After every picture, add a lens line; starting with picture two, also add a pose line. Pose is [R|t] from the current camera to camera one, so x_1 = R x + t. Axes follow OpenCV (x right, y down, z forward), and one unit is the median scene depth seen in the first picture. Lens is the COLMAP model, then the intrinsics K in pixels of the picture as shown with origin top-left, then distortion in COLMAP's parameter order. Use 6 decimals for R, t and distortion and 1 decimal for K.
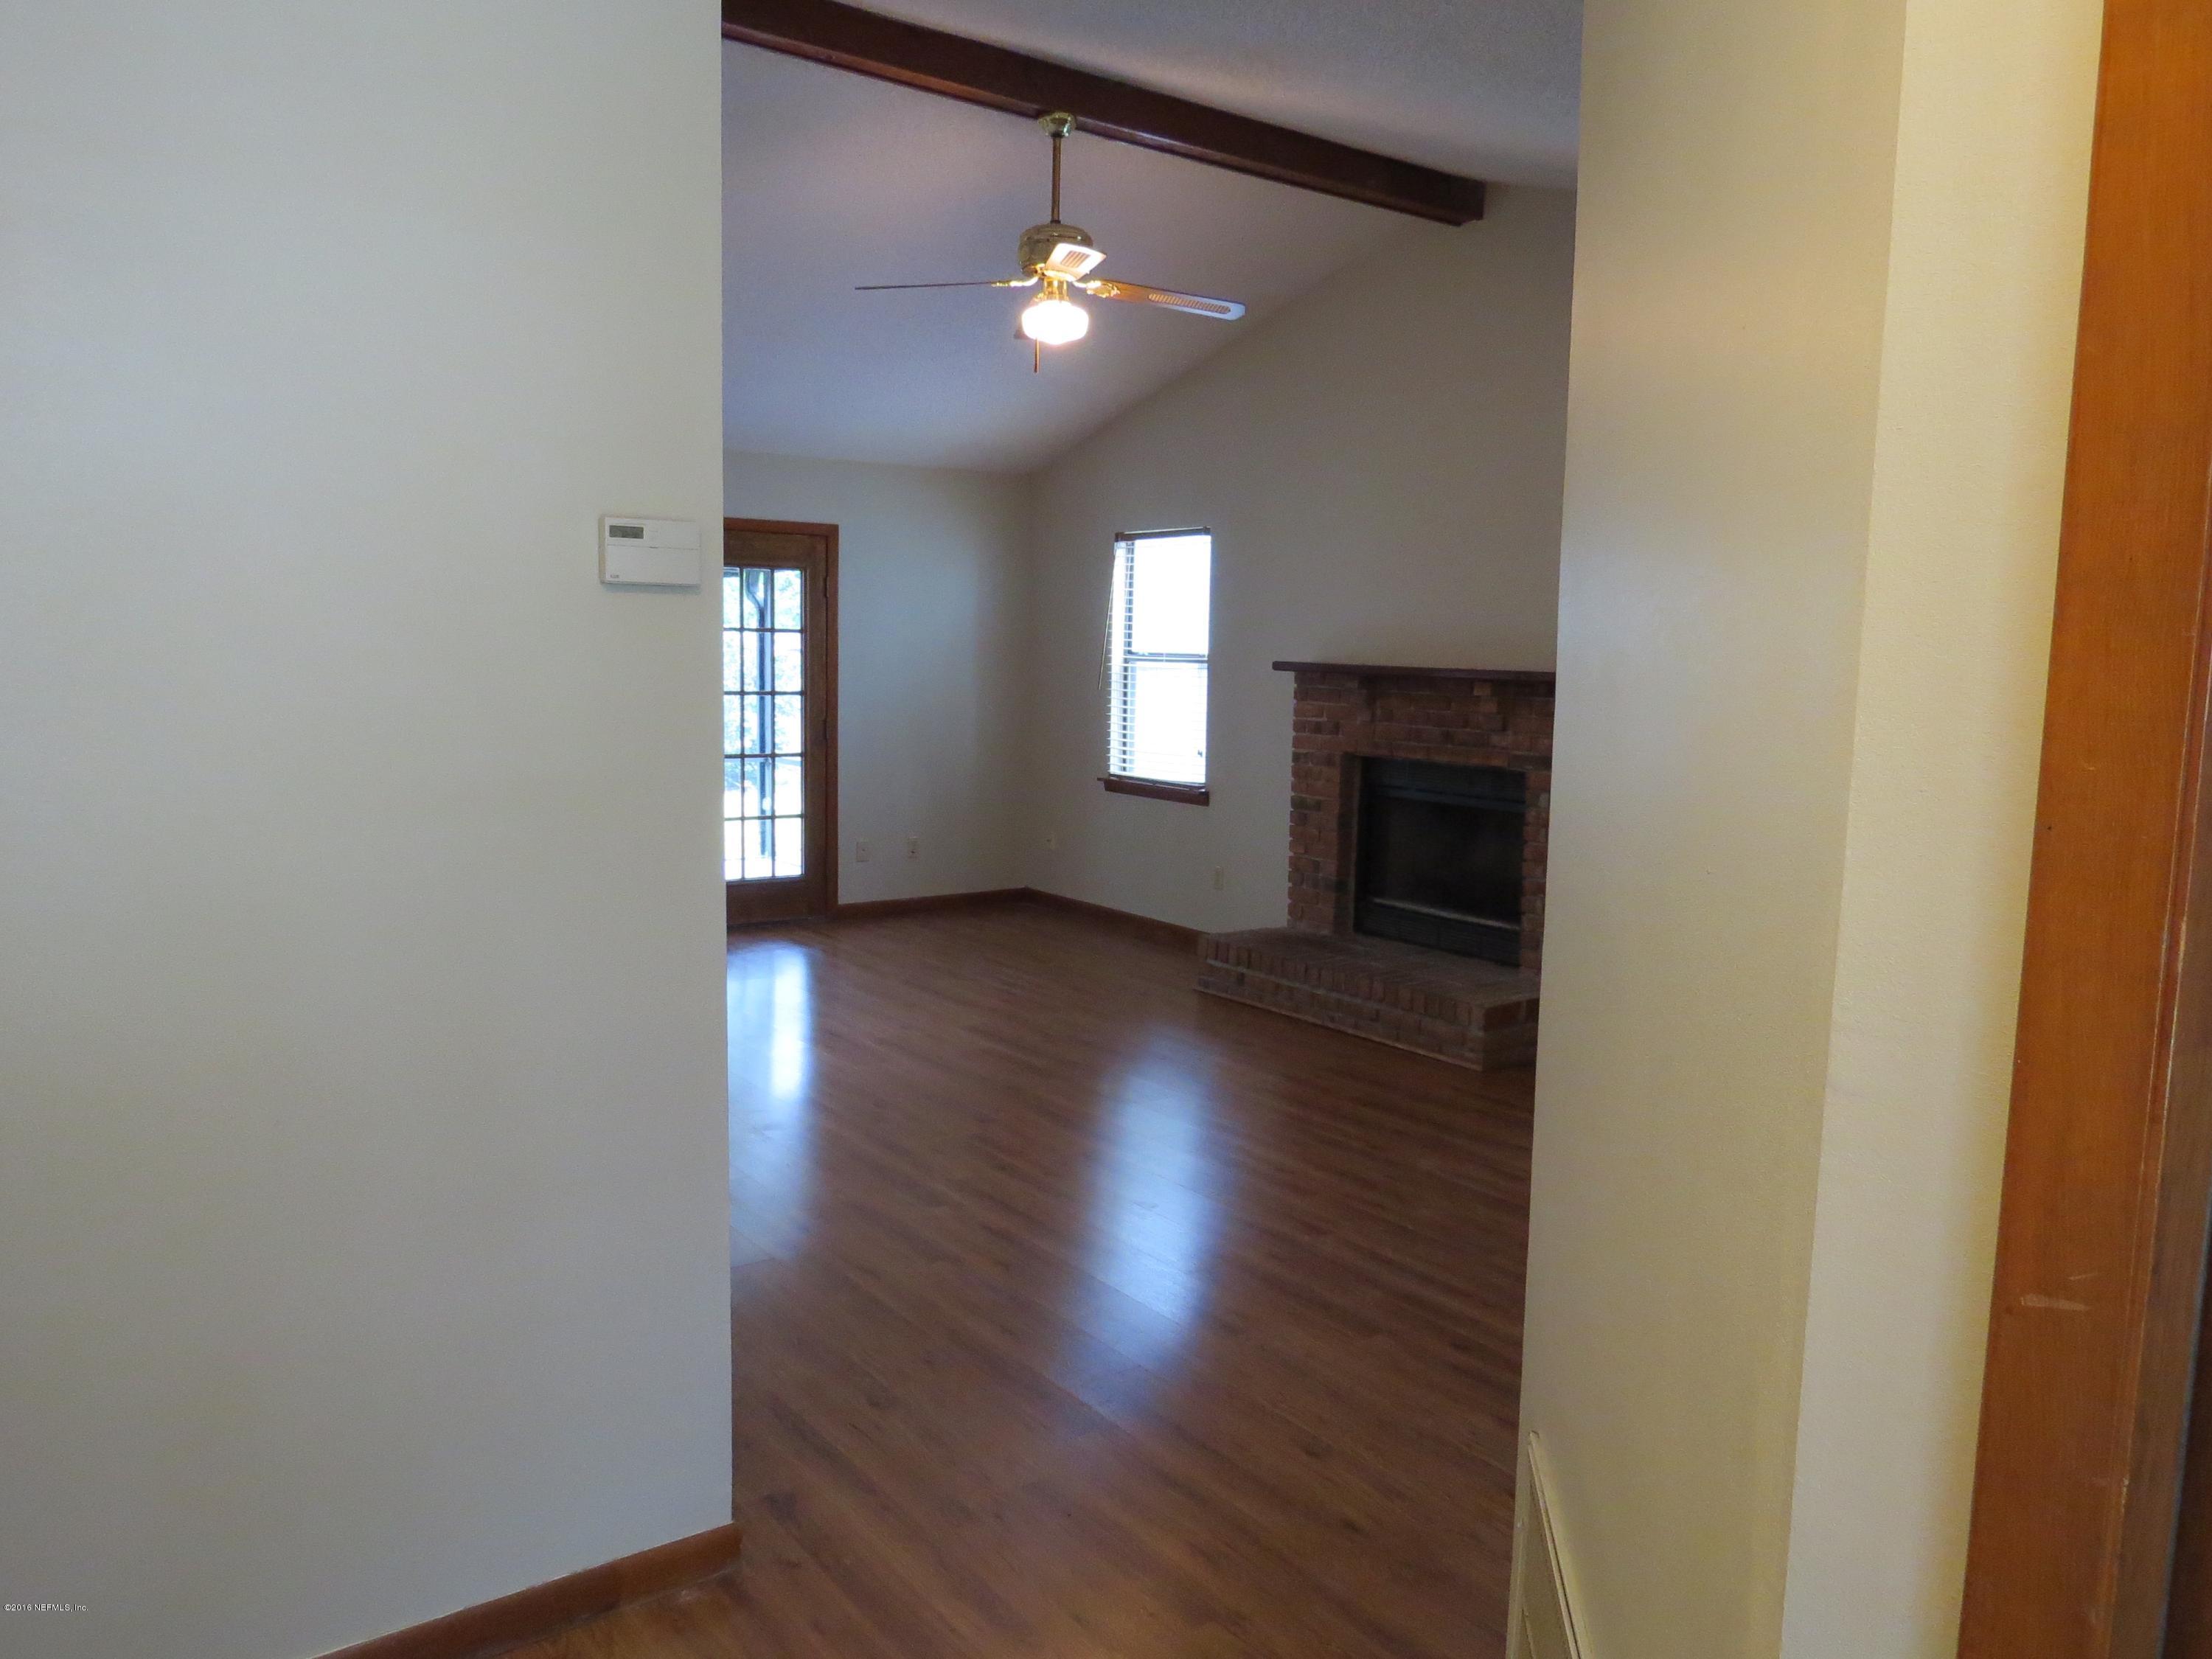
lens RADIAL K [[1580.9, 0, 1097.0], [0, 1580.9, 818.2], [0, 0, 1]] dist [-0.025516, 0.010072]
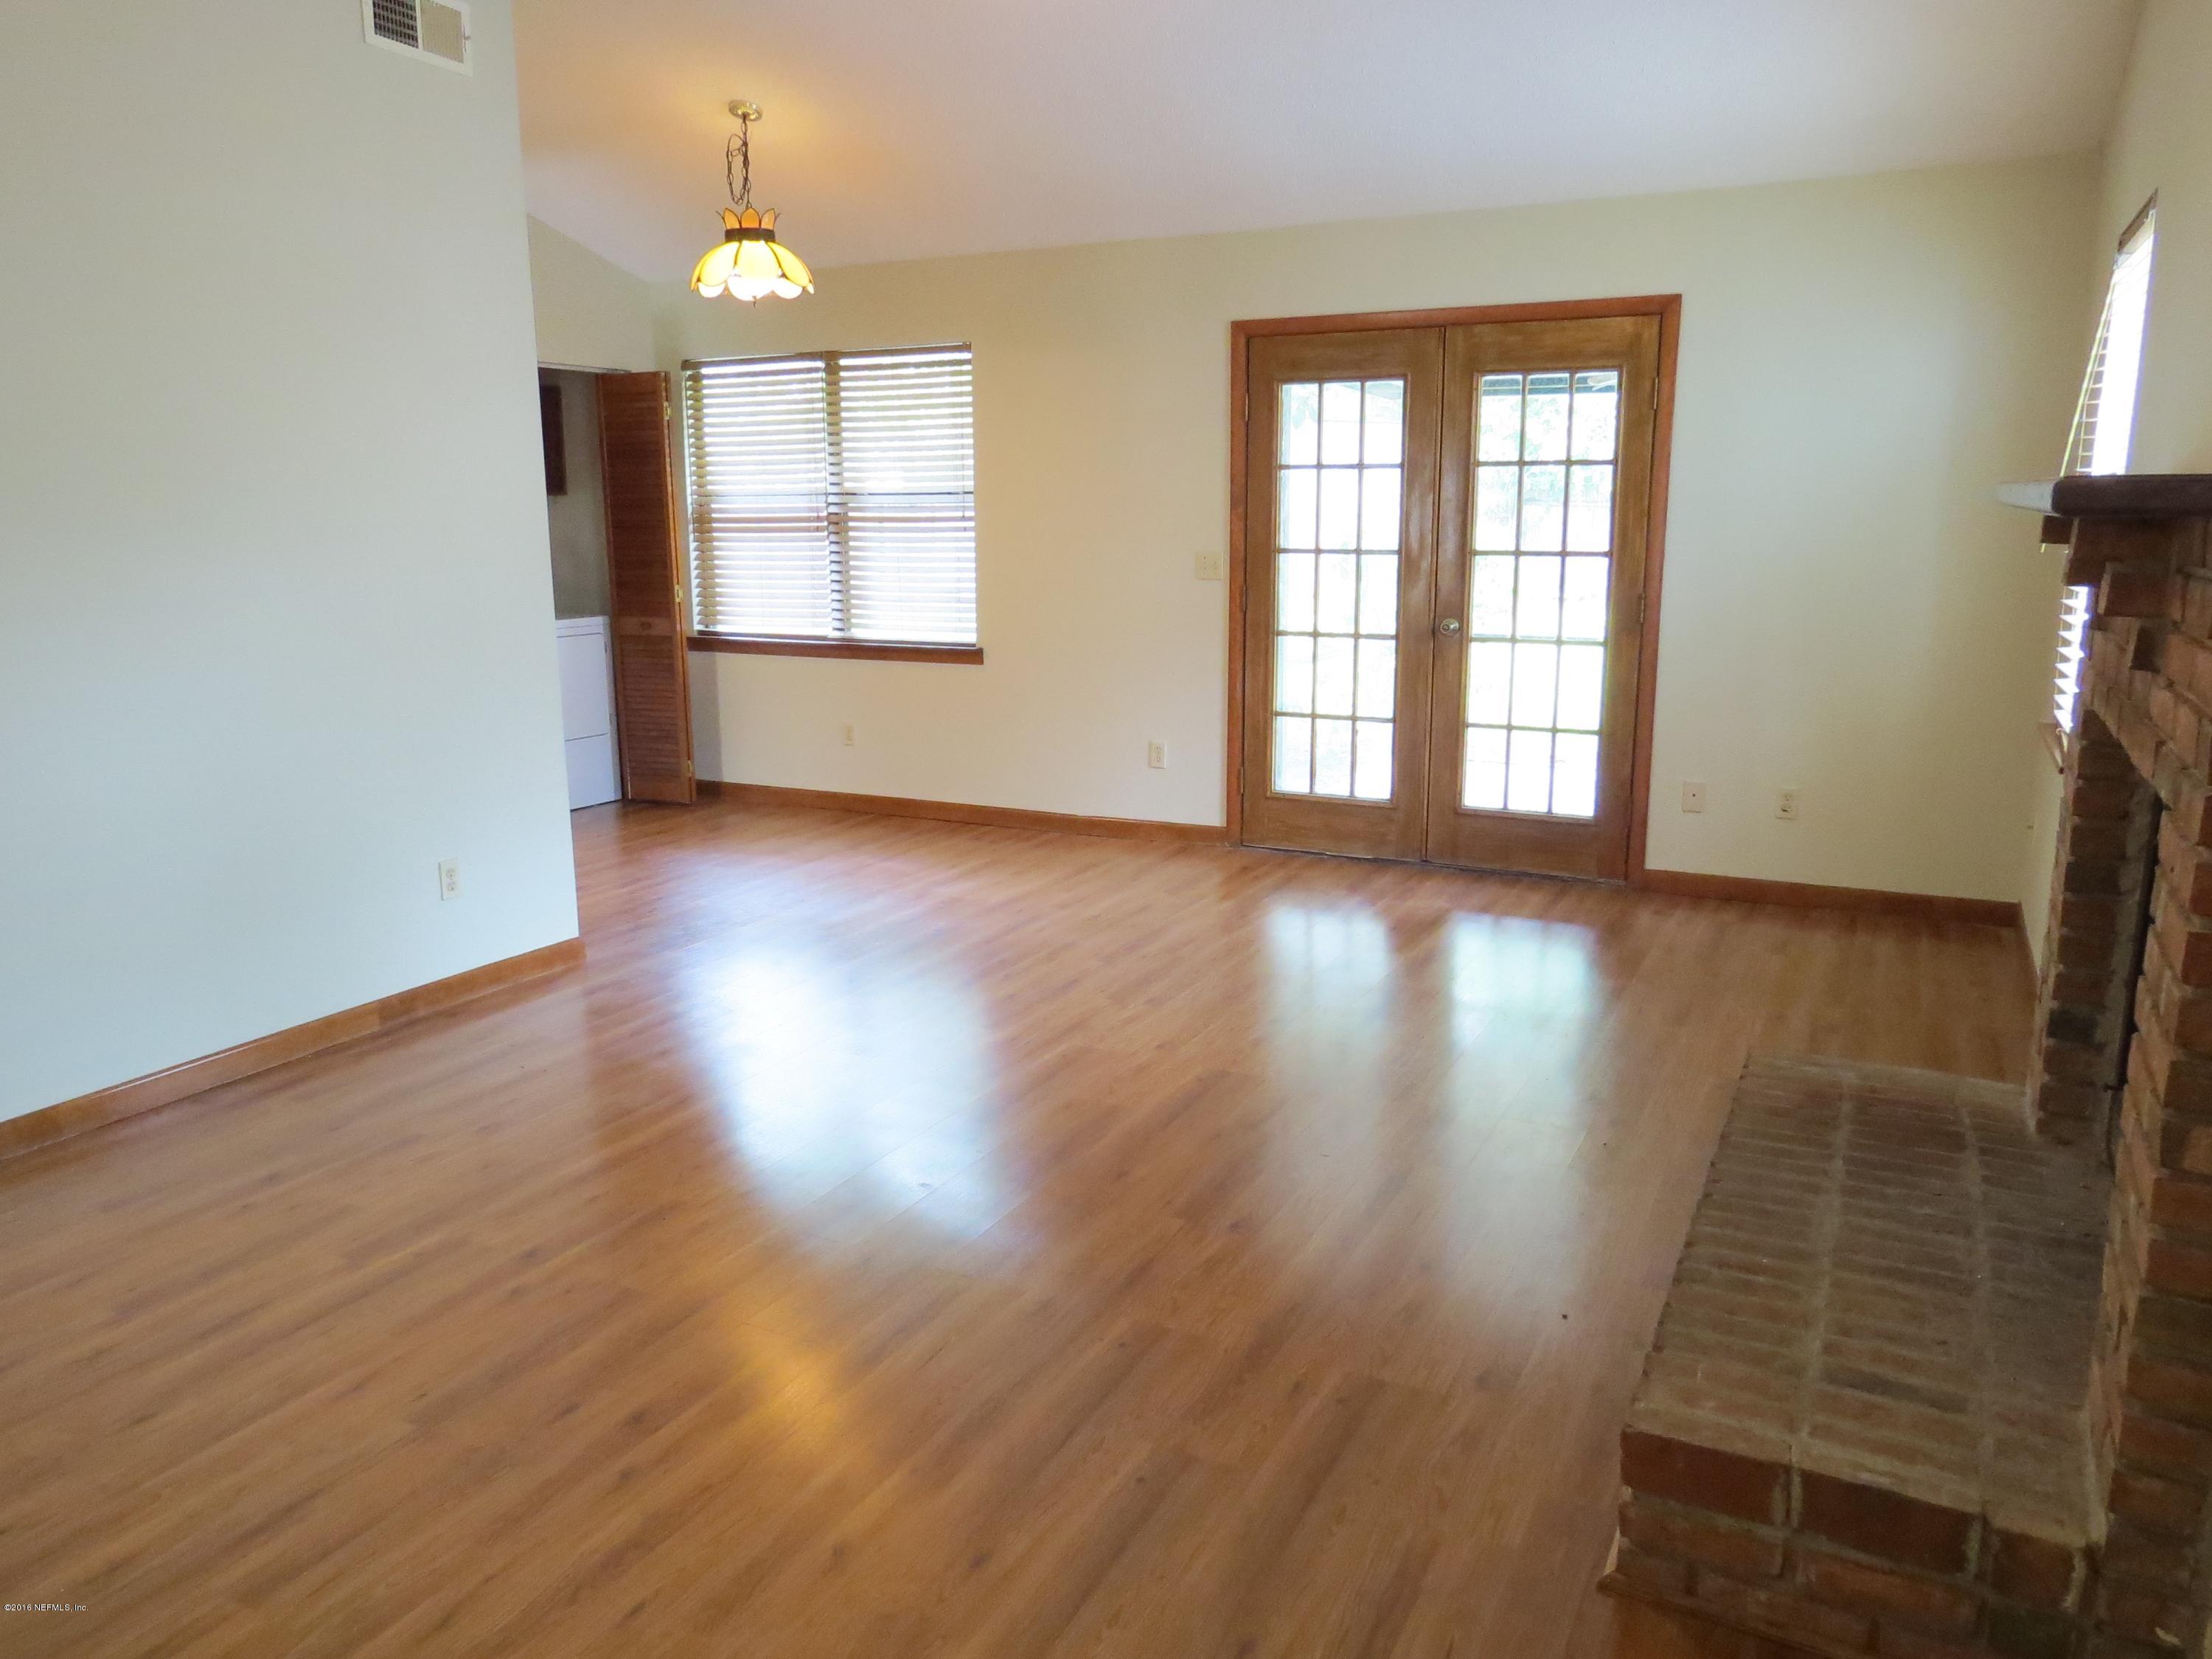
lens RADIAL K [[1580.9, 0, 1110.4], [0, 1580.9, 824.8], [0, 0, 1]] dist [-0.025516, 0.010072]
pose [[0.453494, 0.156973, -0.877327, 0.394841], [-0.080094, 0.987563, 0.135296, -0.045607], [0.887653, 0.008912, 0.460427, 0.586198]]
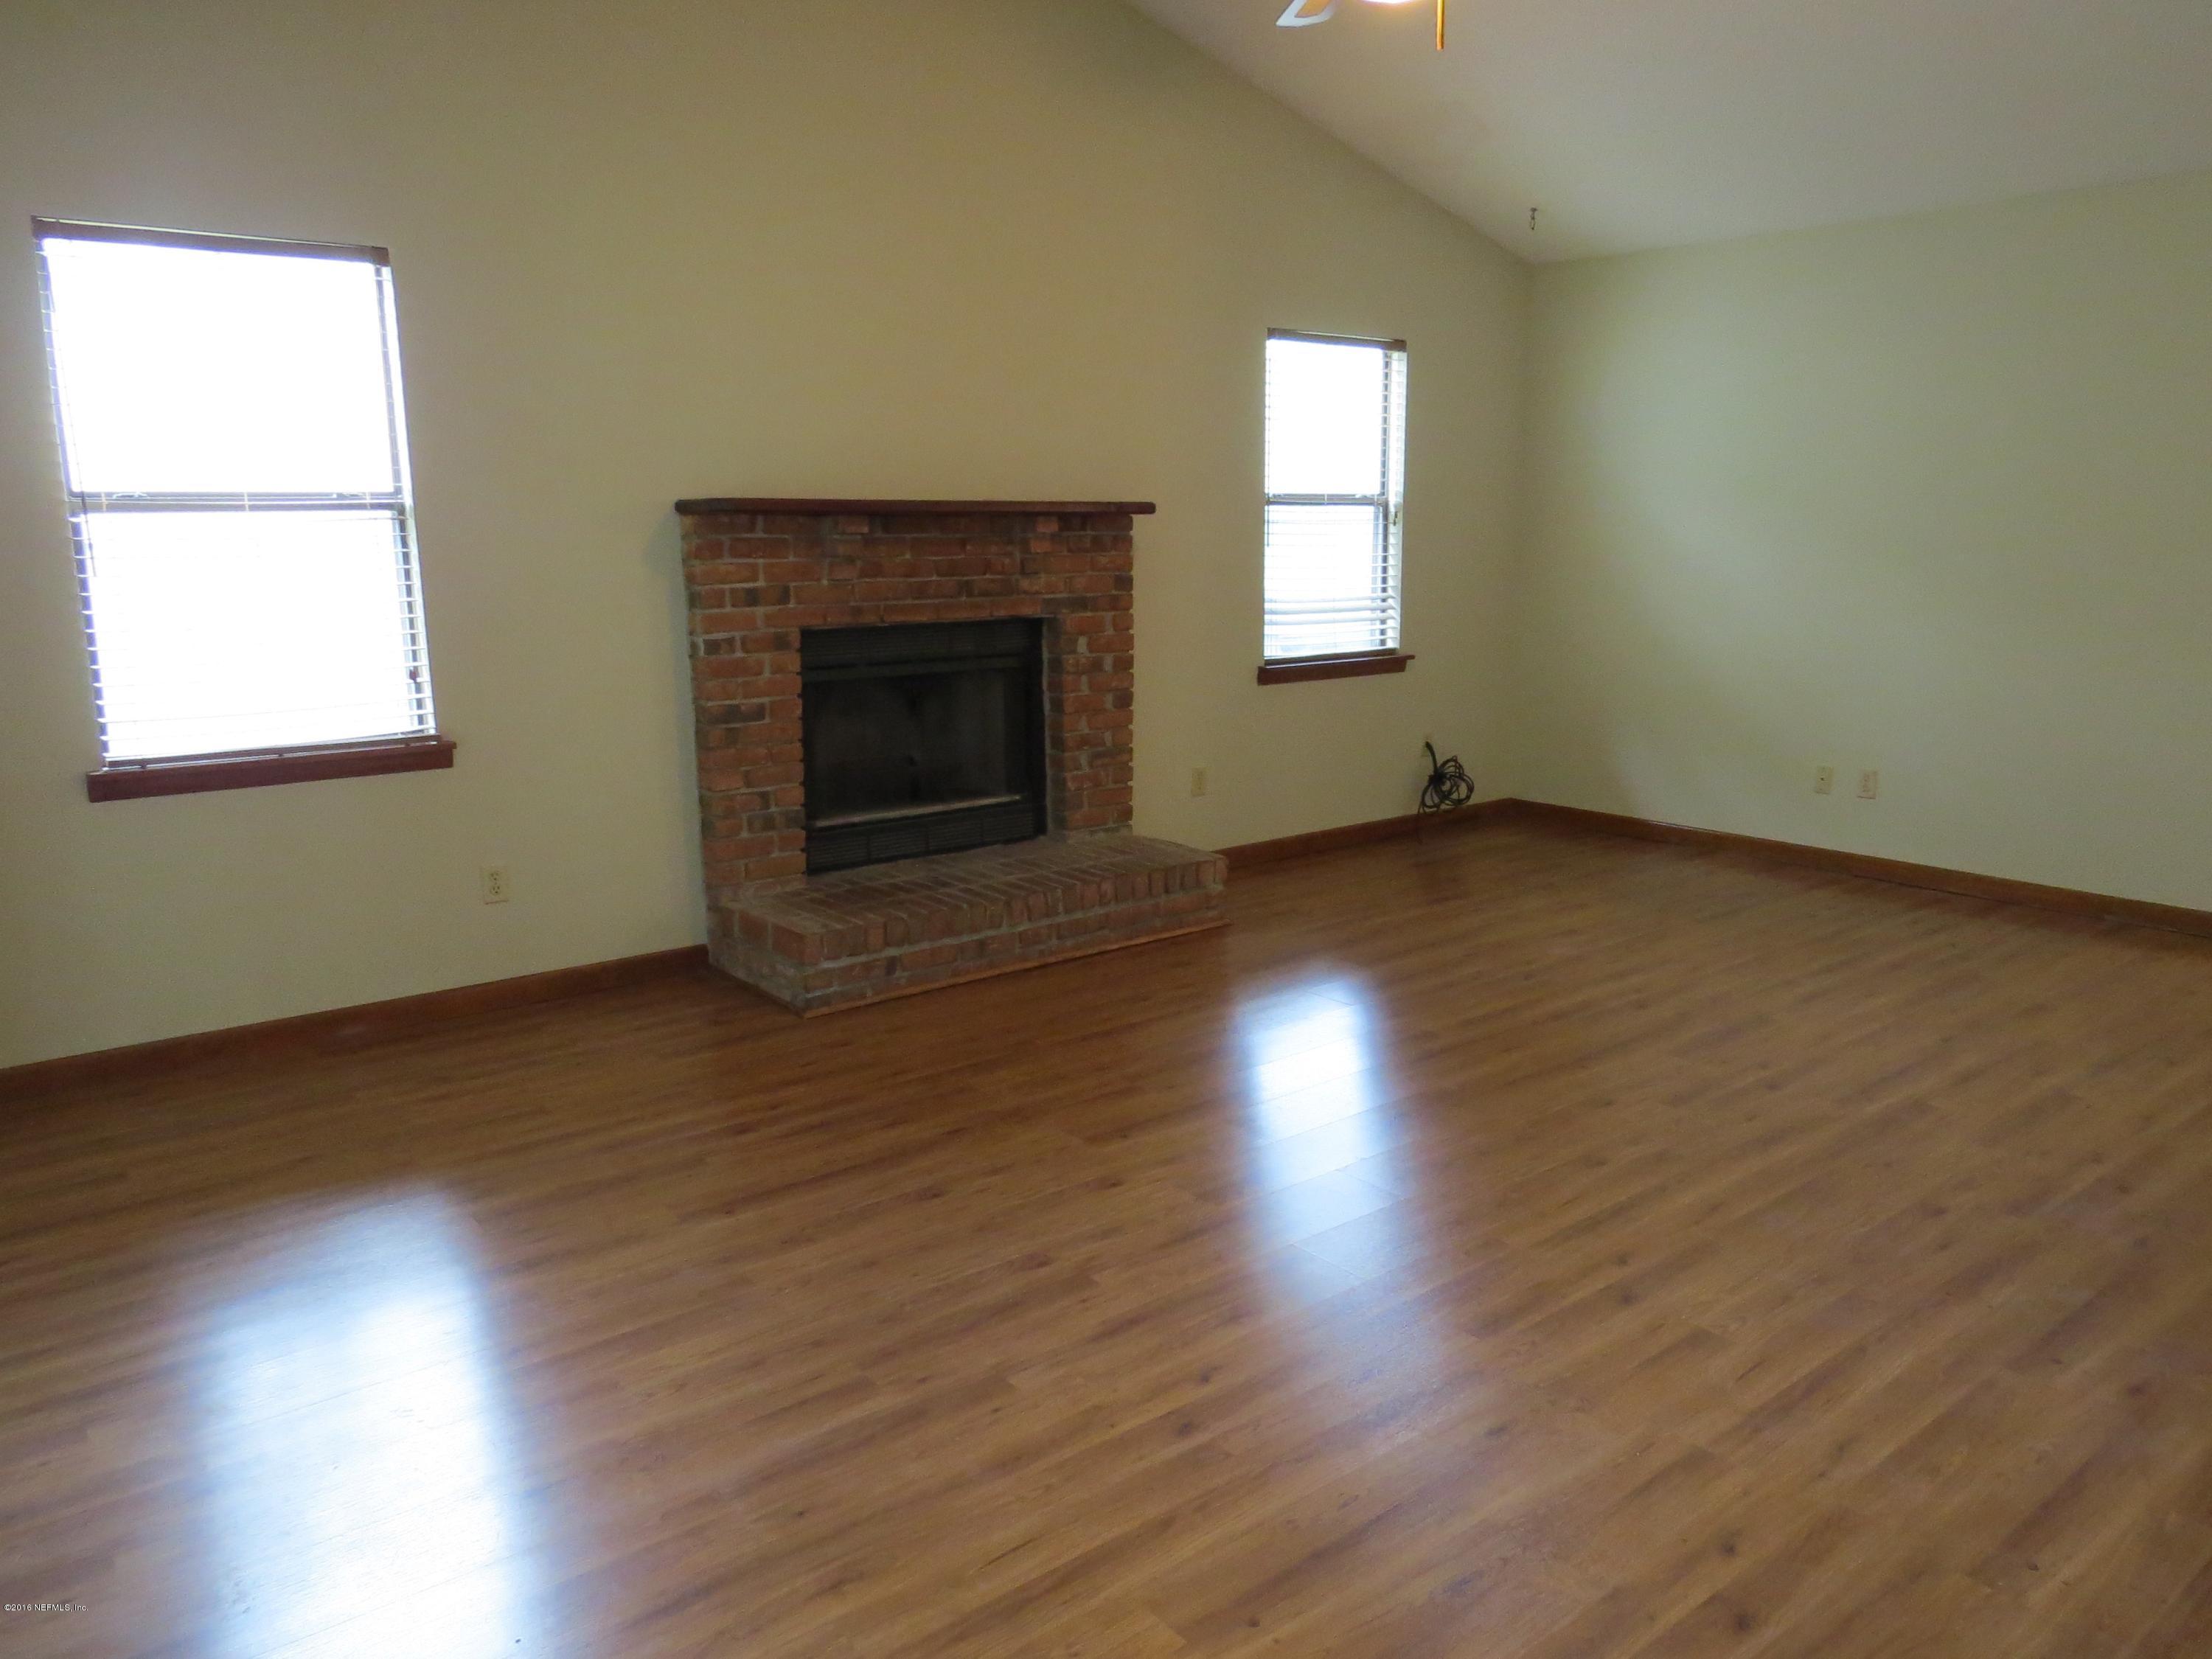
lens RADIAL K [[1580.9, 0, 1105.8], [0, 1580.9, 827.9], [0, 0, 1]] dist [-0.025516, 0.010072]
pose [[-0.046905, -0.215051, 0.975476, -0.548906], [0.111017, 0.969378, 0.219045, -0.092946], [-0.992711, 0.118569, -0.021594, 0.878667]]
